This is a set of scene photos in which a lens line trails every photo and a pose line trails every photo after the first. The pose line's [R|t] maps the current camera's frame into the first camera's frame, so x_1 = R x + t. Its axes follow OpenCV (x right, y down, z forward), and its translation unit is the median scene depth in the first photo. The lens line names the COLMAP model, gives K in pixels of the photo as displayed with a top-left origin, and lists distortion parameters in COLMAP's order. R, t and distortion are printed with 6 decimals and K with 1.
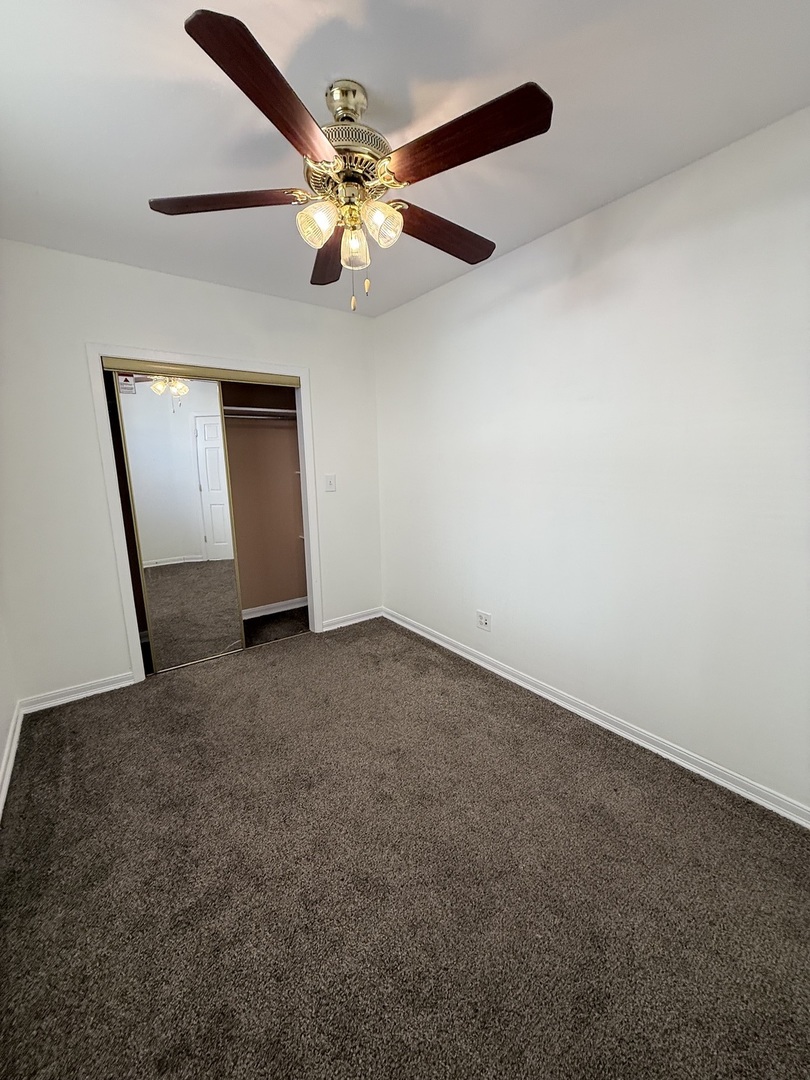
lens RADIAL K [[427.5, 0, 400.9], [0, 427.5, 537.0], [0, 0, 1]] dist [-0.000129, -0.000212]
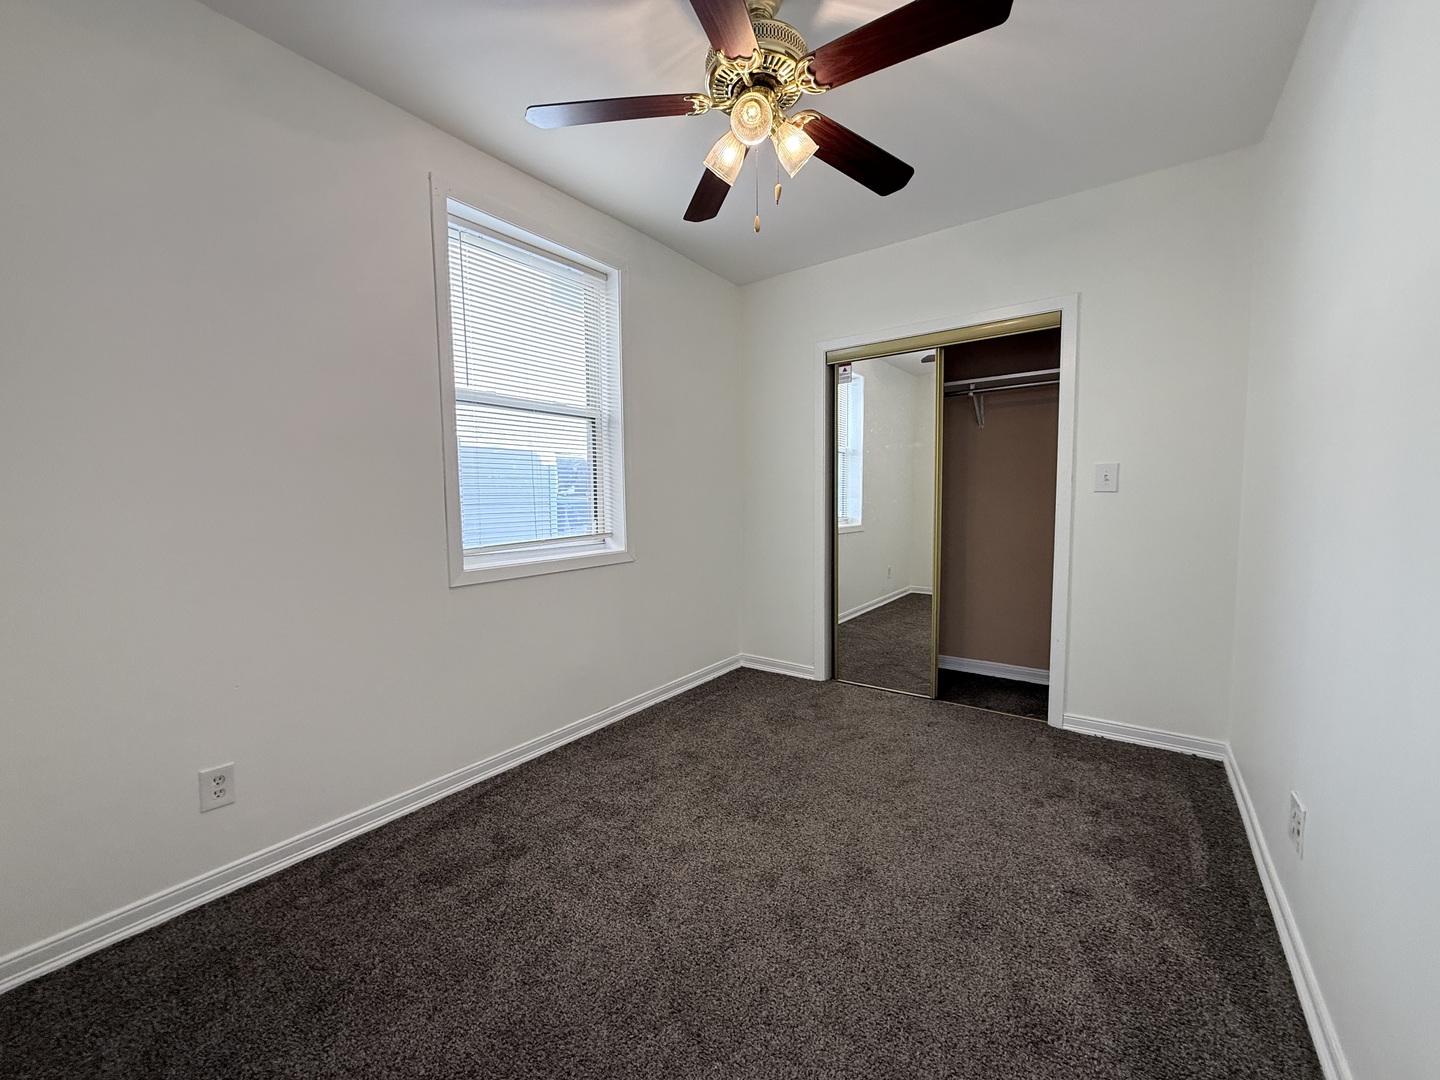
lens RADIAL K [[570.1, 0, 719.5], [0, 570.1, 542.0], [0, 0, 1]] dist [-0.000129, -0.000212]
pose [[0.298240, 0.088109, -0.950416, 0.516731], [-0.165331, 0.985448, 0.039475, 0.018637], [0.940063, 0.145360, 0.308467, 0.354941]]
